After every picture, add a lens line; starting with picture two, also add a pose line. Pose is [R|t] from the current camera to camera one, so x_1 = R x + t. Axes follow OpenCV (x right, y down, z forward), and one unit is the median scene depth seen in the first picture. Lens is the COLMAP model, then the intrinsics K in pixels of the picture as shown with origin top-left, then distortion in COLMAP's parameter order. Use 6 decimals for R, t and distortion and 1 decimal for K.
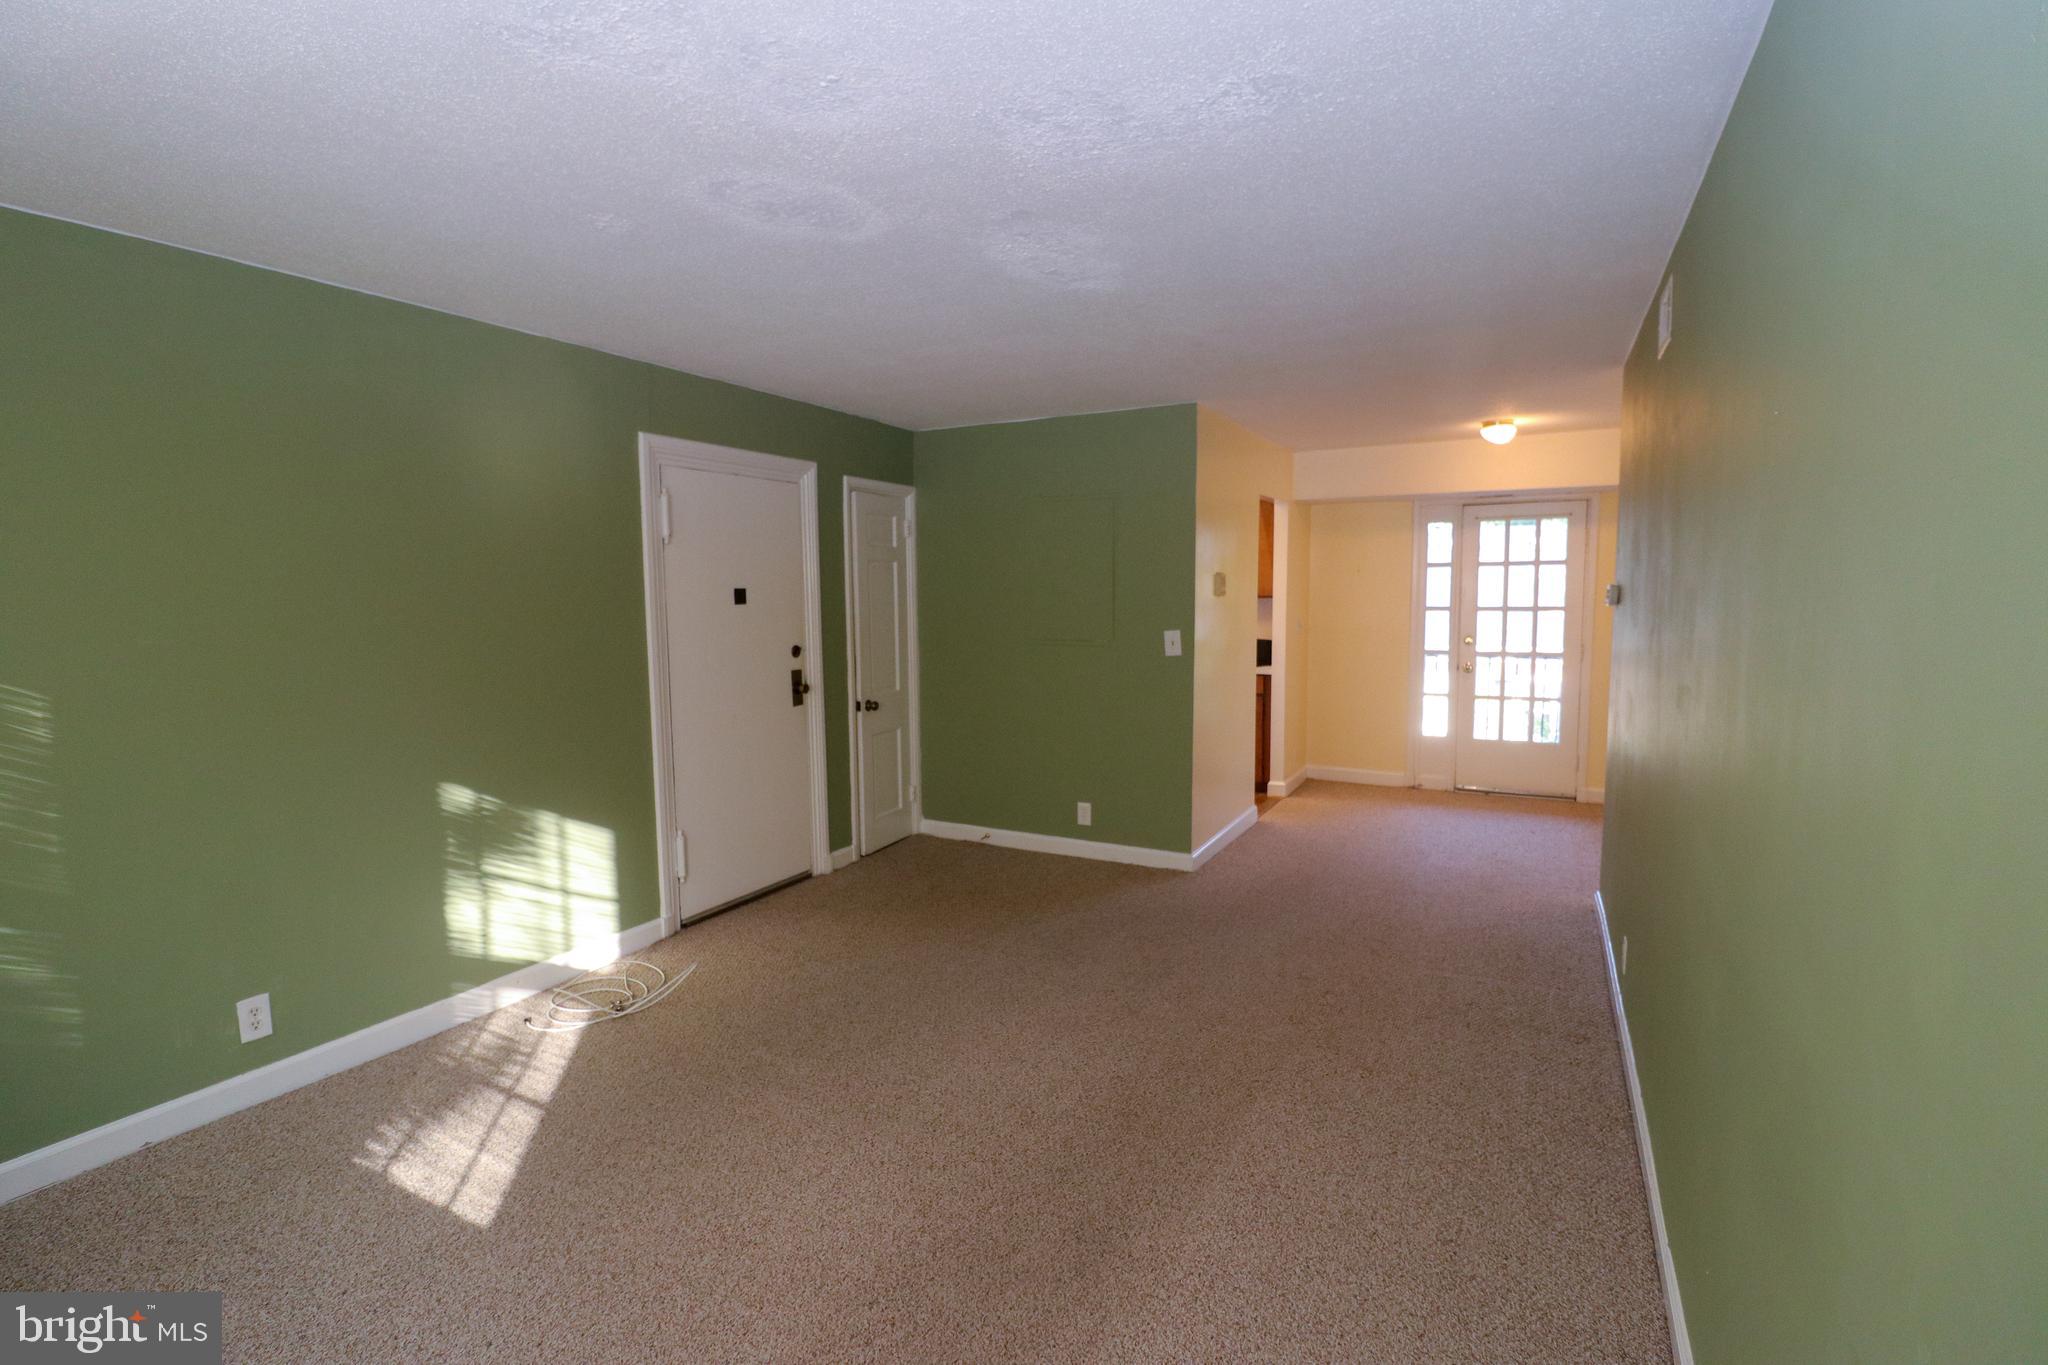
lens RADIAL K [[951.2, 0, 1027.3], [0, 951.2, 687.2], [0, 0, 1]] dist [-0.001094, -0.013205]
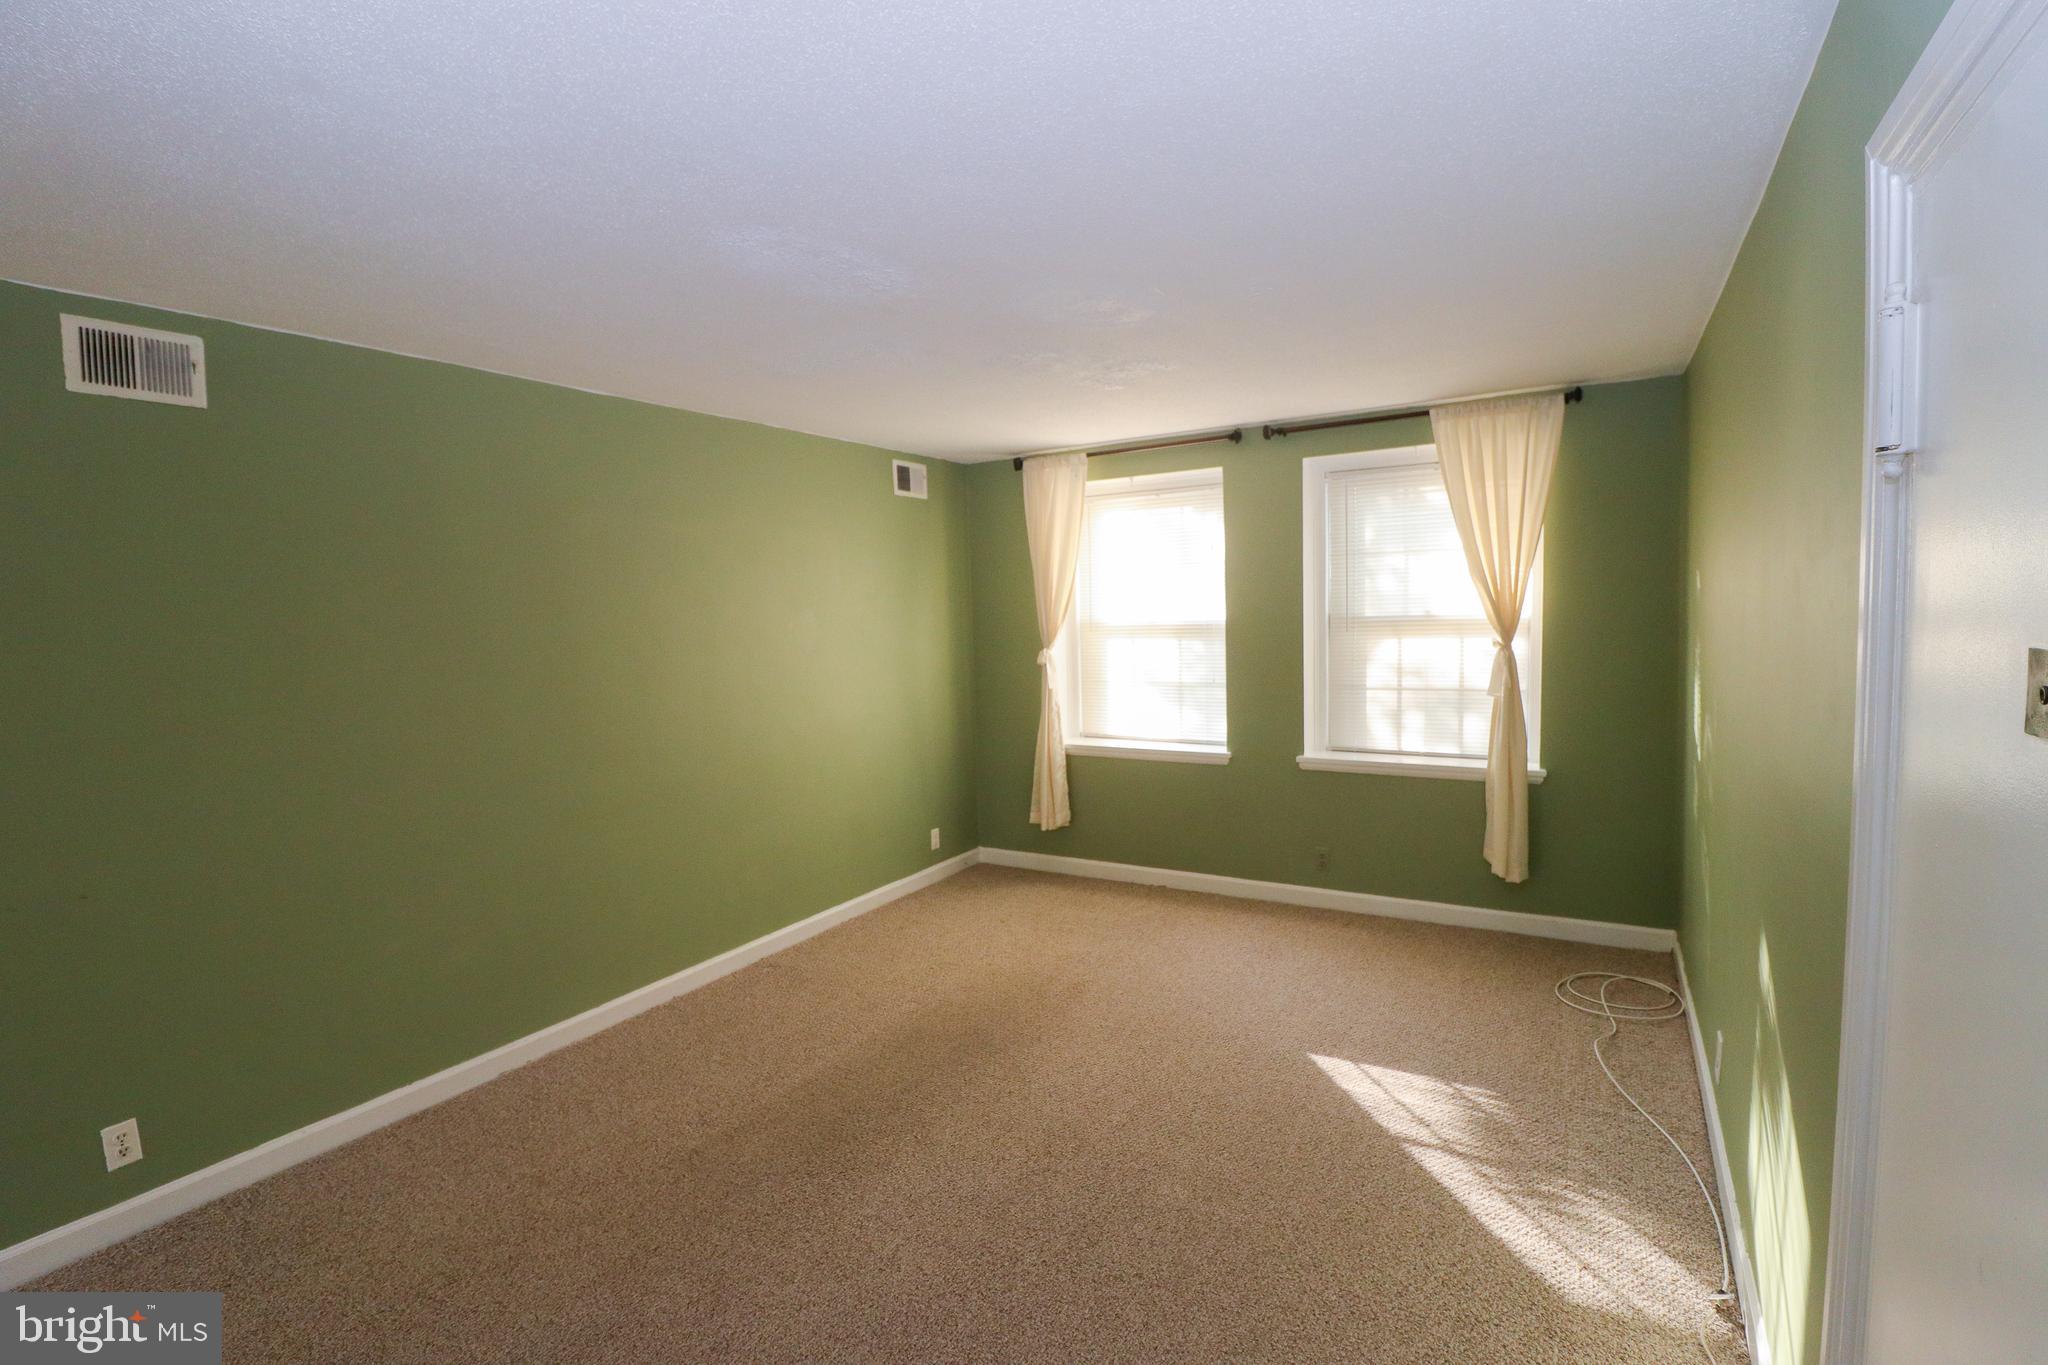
lens RADIAL K [[951.2, 0, 1027.3], [0, 951.2, 687.2], [0, 0, 1]] dist [-0.001094, -0.013205]
pose [[-0.997312, 0.044212, 0.058434, -0.091959], [0.054237, 0.981622, 0.182965, -0.092661], [-0.049271, 0.185642, -0.981381, 0.831495]]
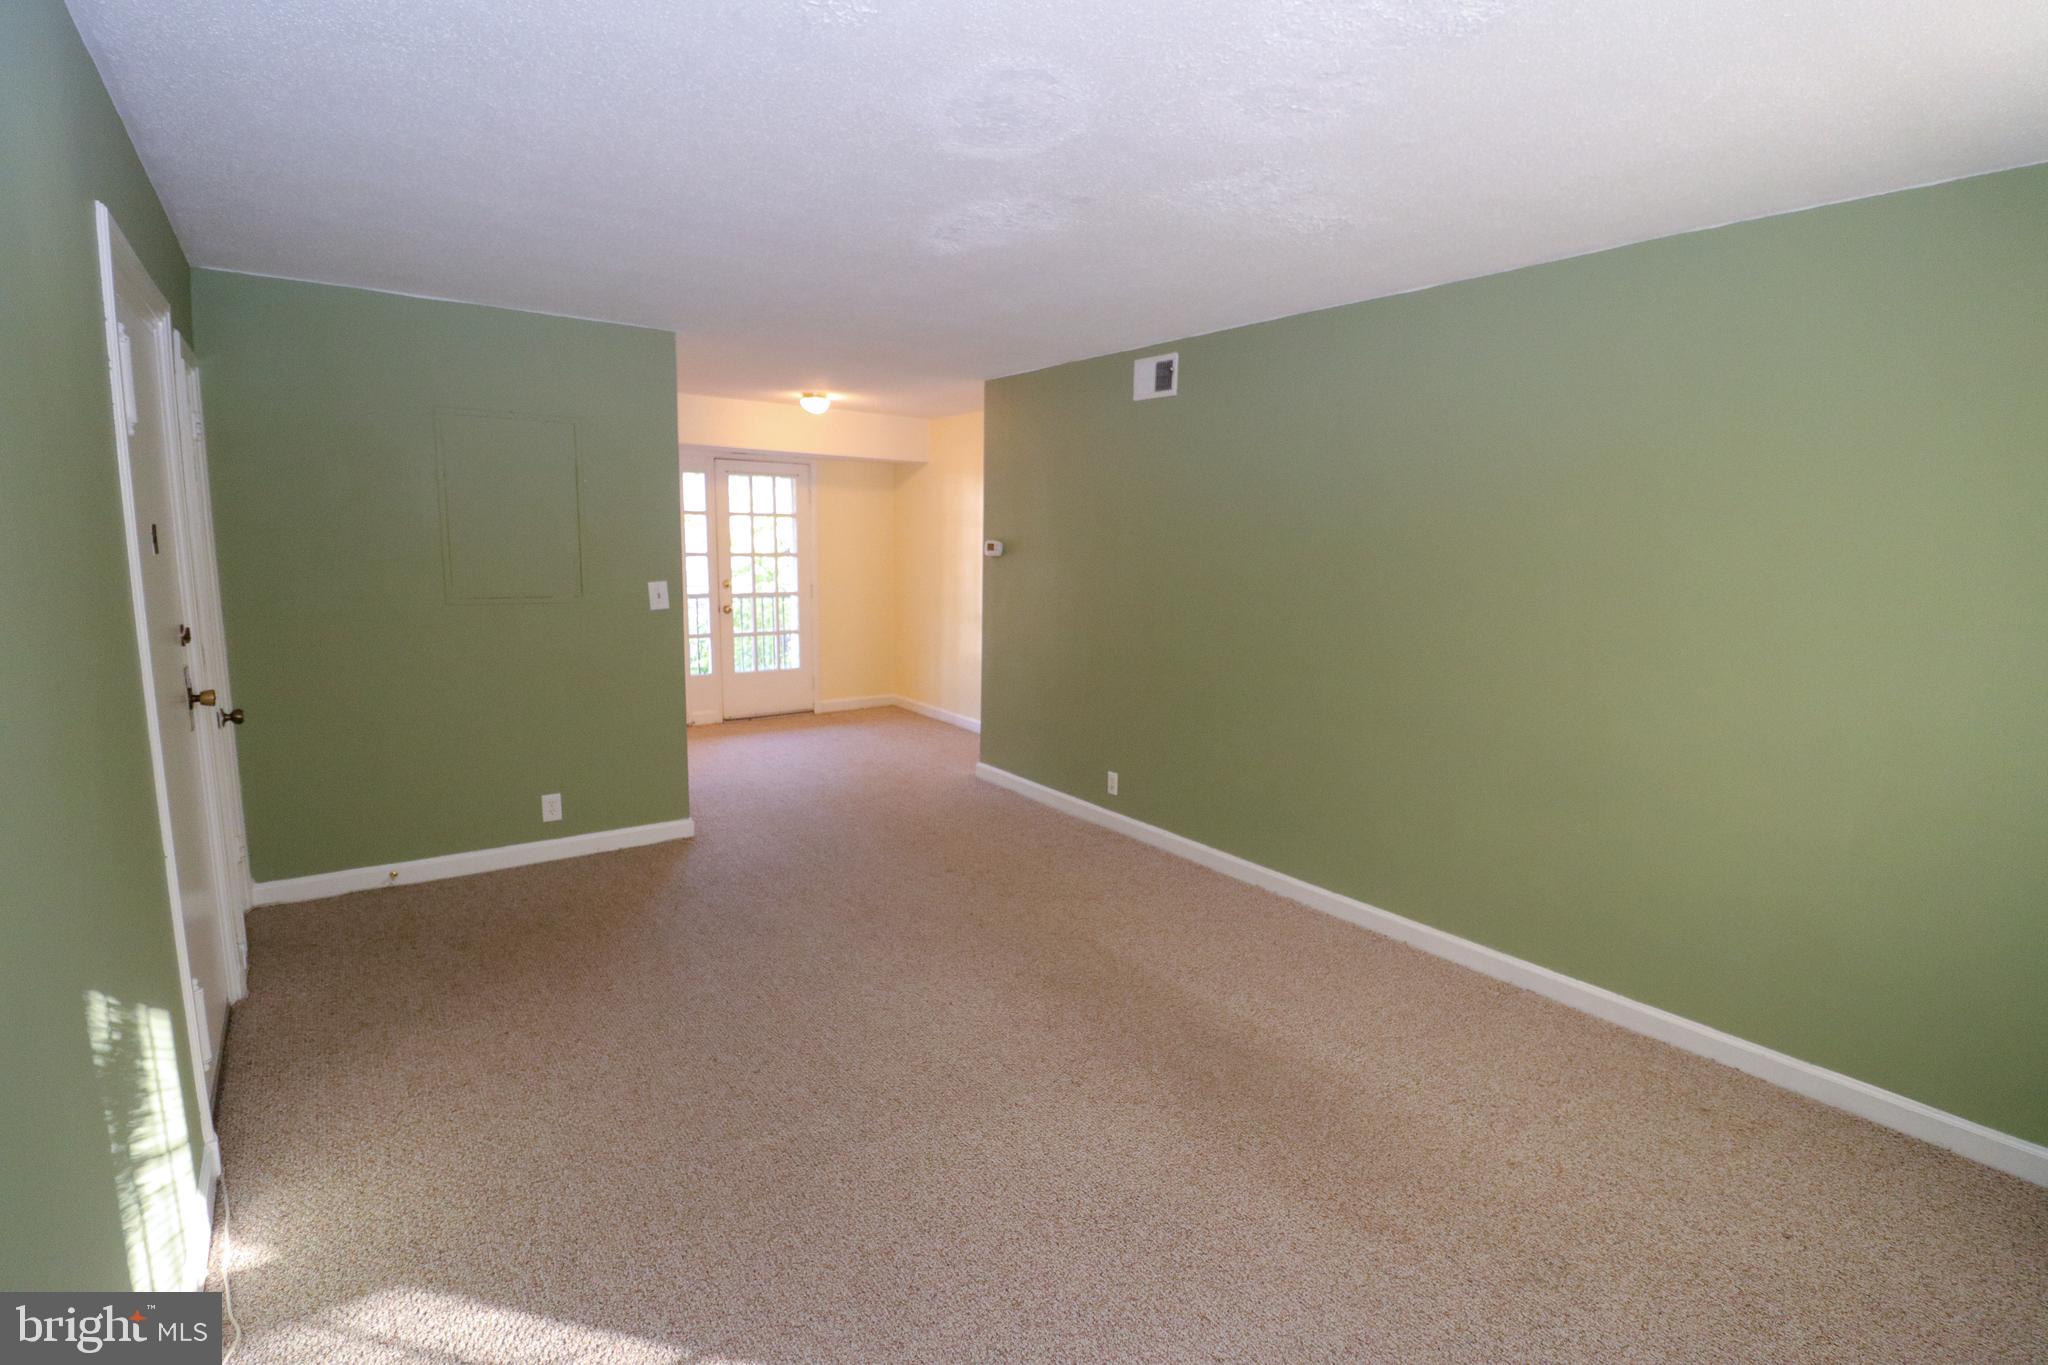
lens RADIAL K [[951.2, 0, 1027.3], [0, 951.2, 687.2], [0, 0, 1]] dist [-0.001094, -0.013205]
pose [[0.429384, -0.125442, 0.894368, -0.415066], [0.067763, 0.991990, 0.106602, -0.025803], [-0.900576, 0.014832, 0.434445, 0.228719]]
